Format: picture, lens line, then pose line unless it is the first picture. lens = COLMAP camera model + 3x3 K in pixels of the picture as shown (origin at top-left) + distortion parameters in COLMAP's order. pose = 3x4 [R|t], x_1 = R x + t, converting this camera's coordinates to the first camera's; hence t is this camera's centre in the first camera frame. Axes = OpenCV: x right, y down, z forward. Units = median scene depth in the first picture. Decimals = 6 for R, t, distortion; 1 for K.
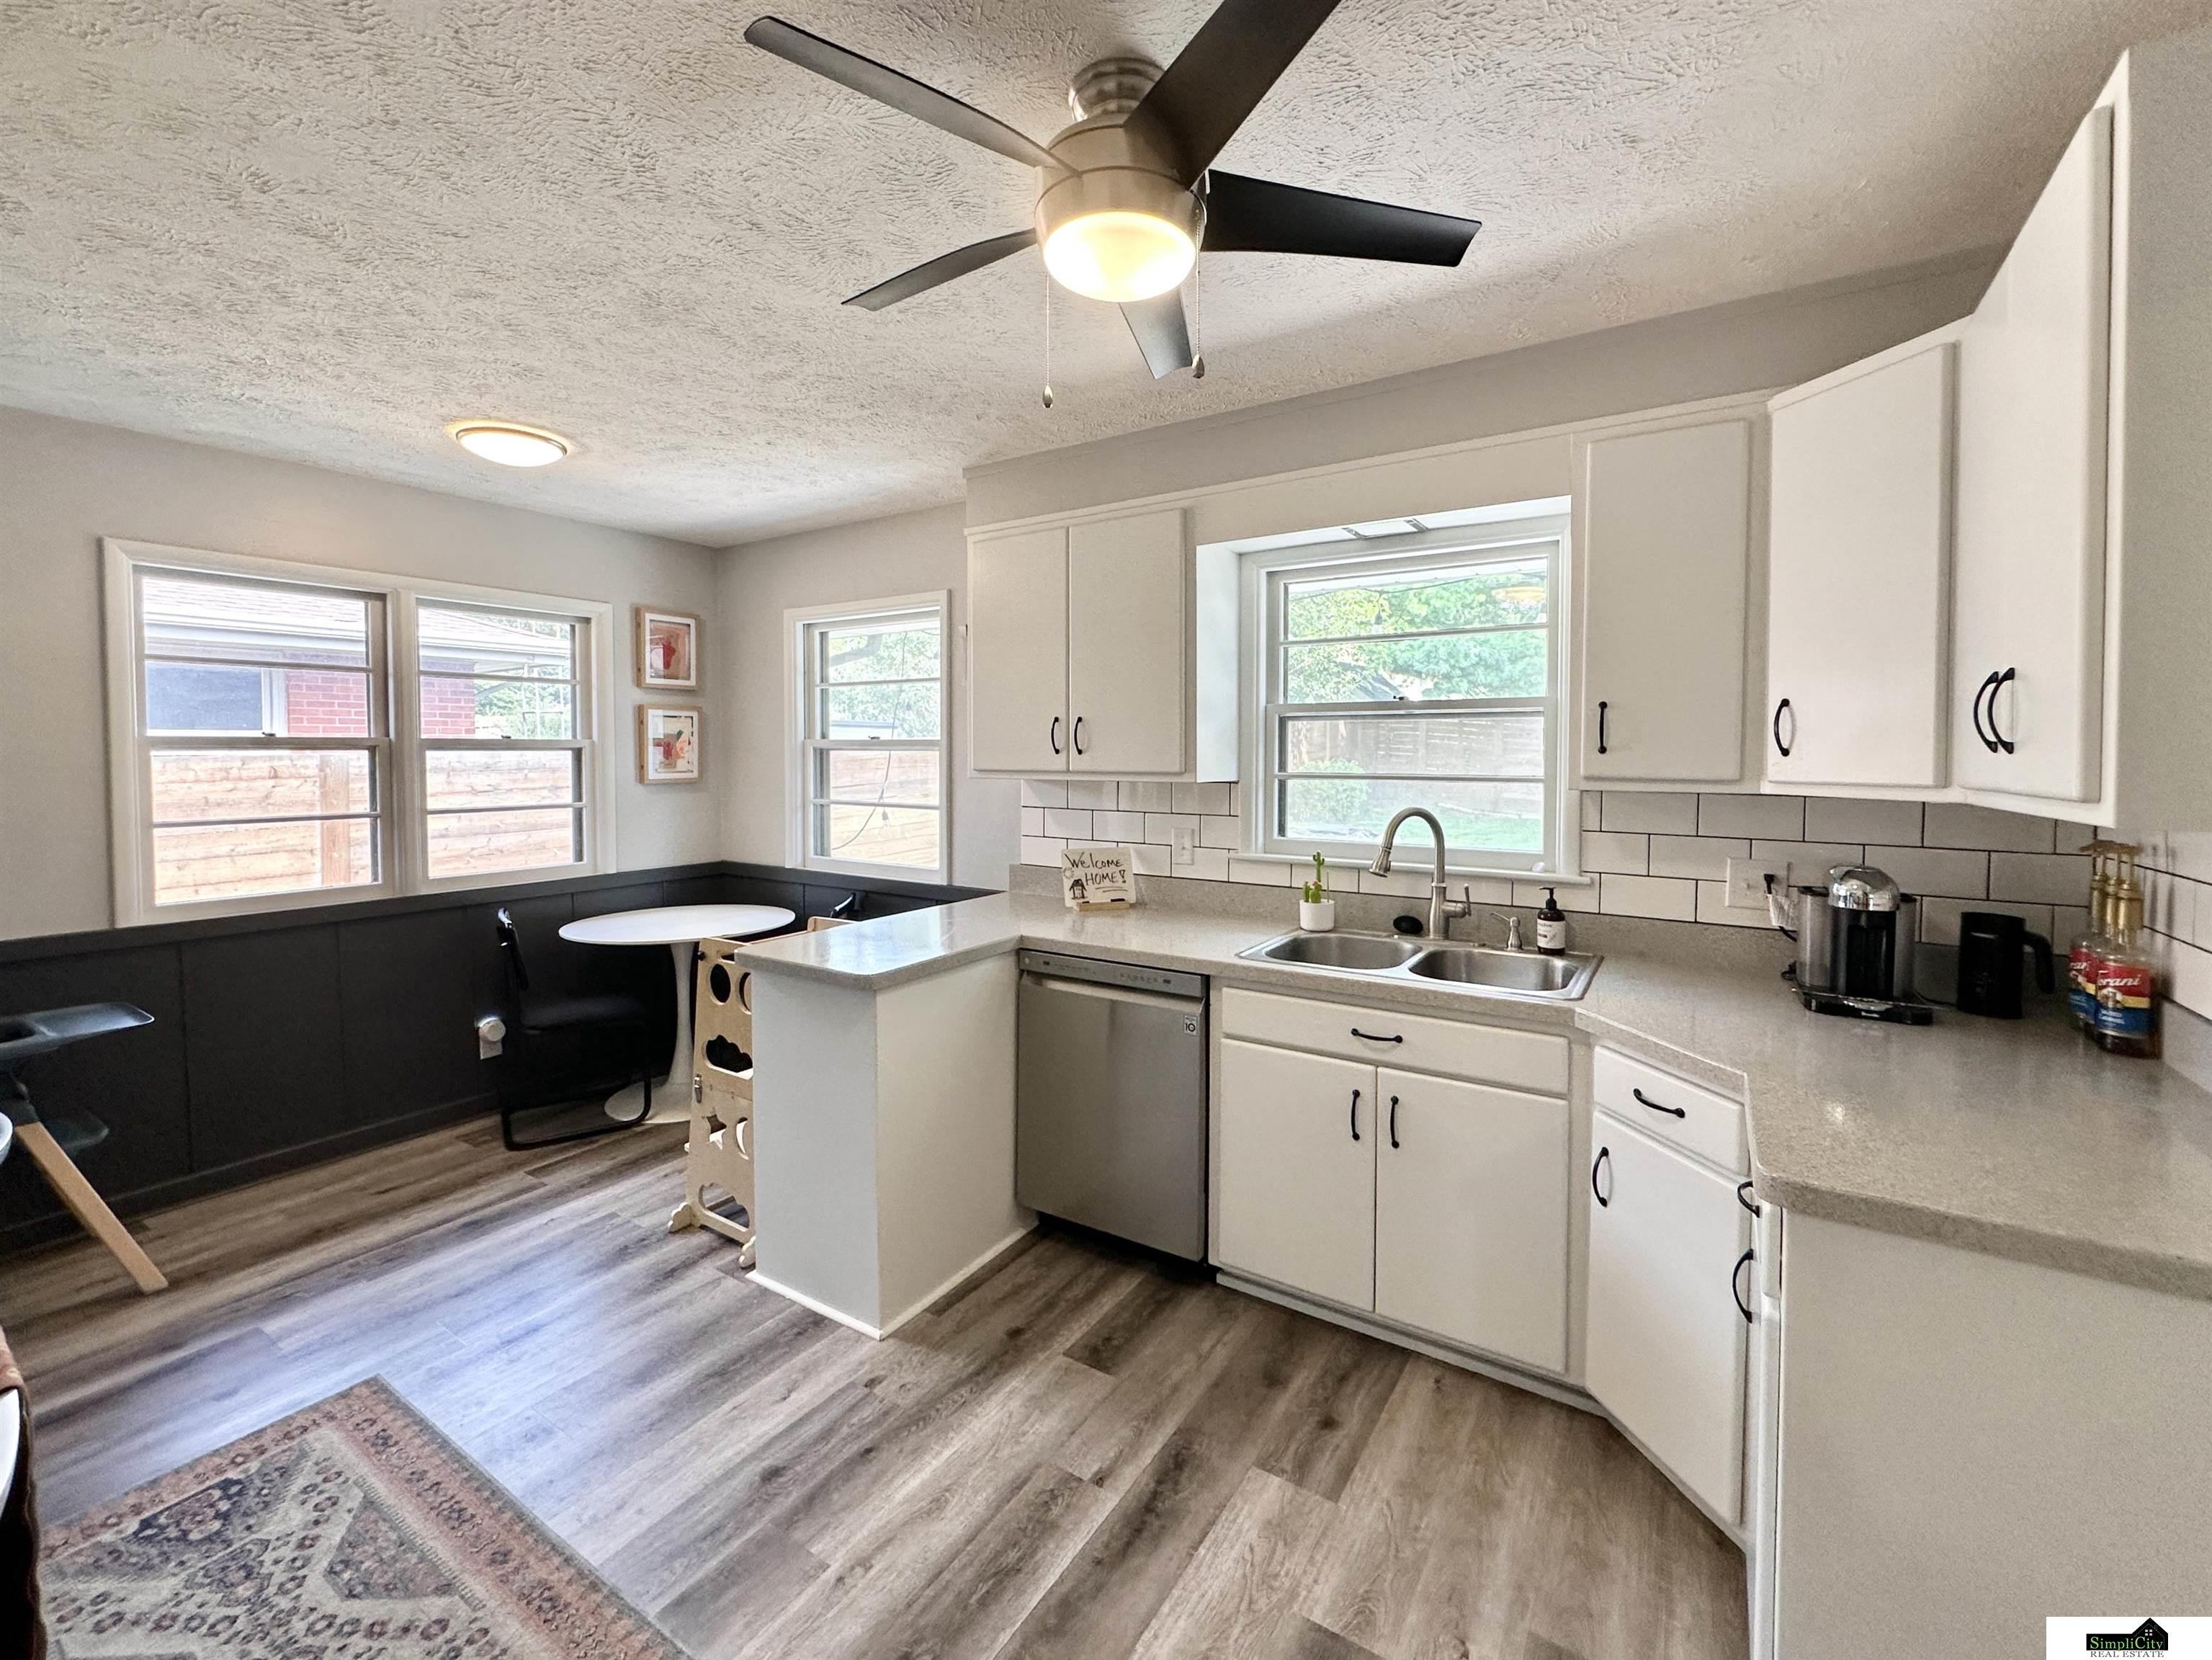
lens RADIAL K [[928.9, 0, 1106.0], [0, 928.9, 830.0], [0, 0, 1]] dist [0.000922, 0.000216]
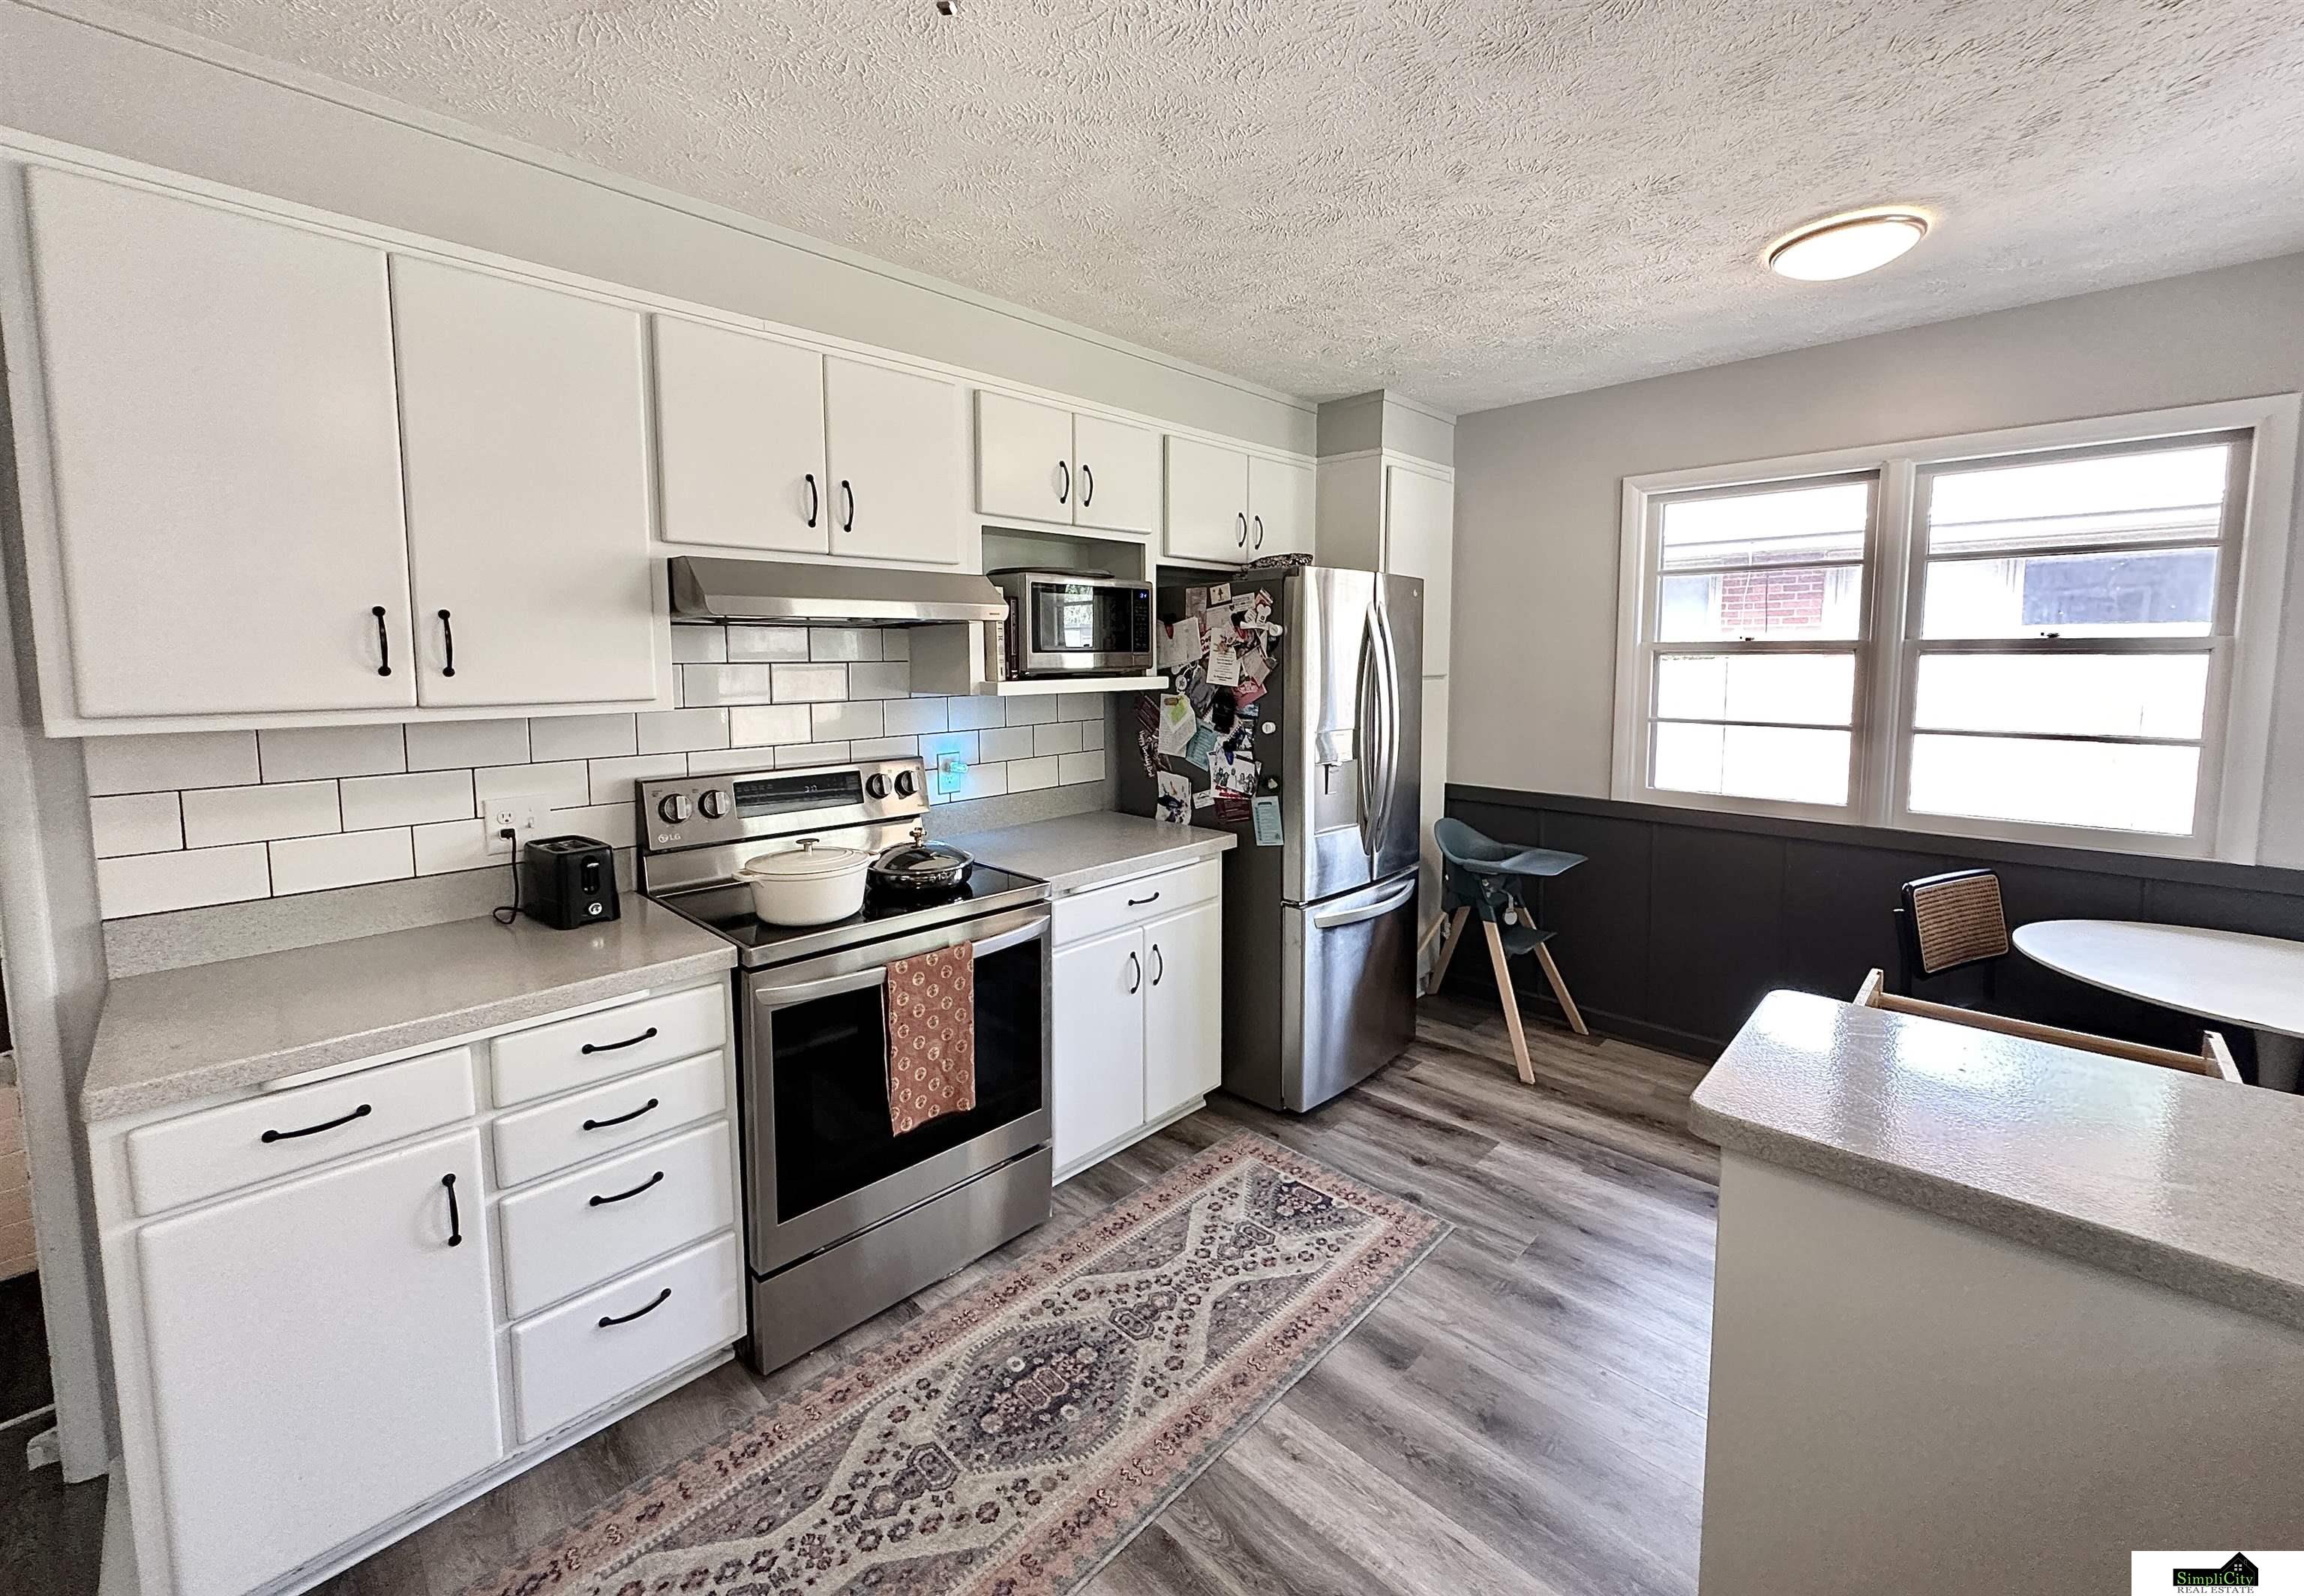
lens RADIAL K [[919.1, 0, 1156.7], [0, 919.1, 749.3], [0, 0, 1]] dist [-0.001092, -0.000152]
pose [[-0.186545, 0.103400, -0.976990, 0.241689], [-0.078796, 0.989668, 0.119787, -0.062805], [0.979281, 0.099329, -0.176470, 0.662607]]
